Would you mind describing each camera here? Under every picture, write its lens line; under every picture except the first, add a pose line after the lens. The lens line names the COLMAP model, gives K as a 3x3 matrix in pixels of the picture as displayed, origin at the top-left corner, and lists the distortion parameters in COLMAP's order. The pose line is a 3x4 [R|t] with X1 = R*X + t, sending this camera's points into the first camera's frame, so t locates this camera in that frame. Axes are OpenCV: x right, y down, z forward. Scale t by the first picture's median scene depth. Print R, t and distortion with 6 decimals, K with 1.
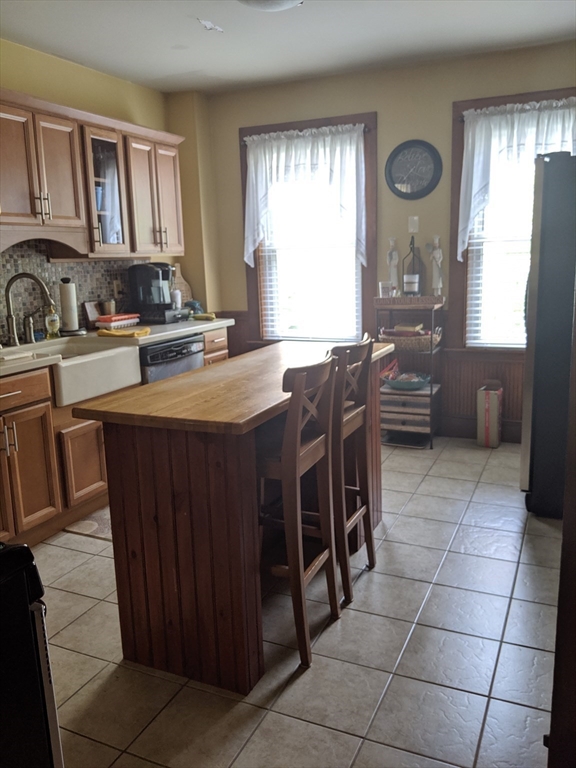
lens RADIAL K [[622.5, 0, 288.0], [0, 622.5, 374.5], [0, 0, 1]] dist [0.055870, -0.165061]
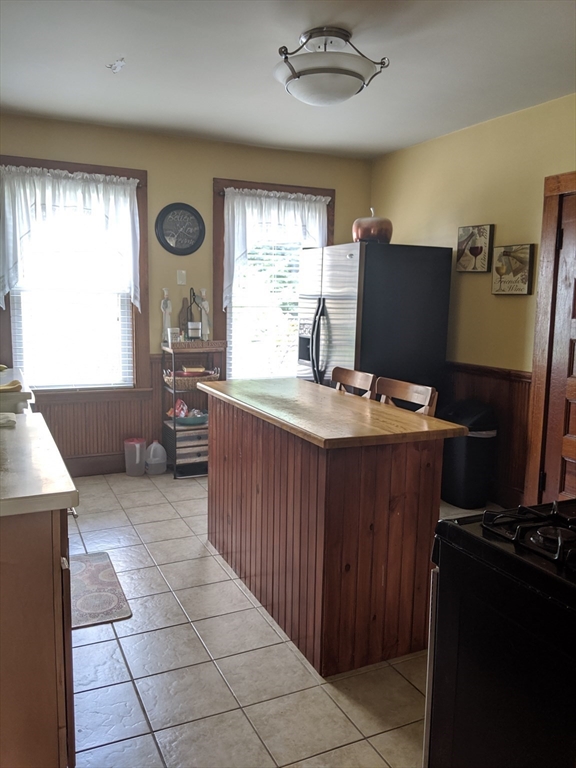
lens RADIAL K [[620.8, 0, 283.2], [0, 620.8, 381.5], [0, 0, 1]] dist [0.101768, -0.249687]
pose [[0.640845, -0.057377, 0.765523, -0.557429], [0.108162, 0.994004, -0.016044, -0.017645], [-0.760012, 0.093082, 0.643208, 0.163697]]
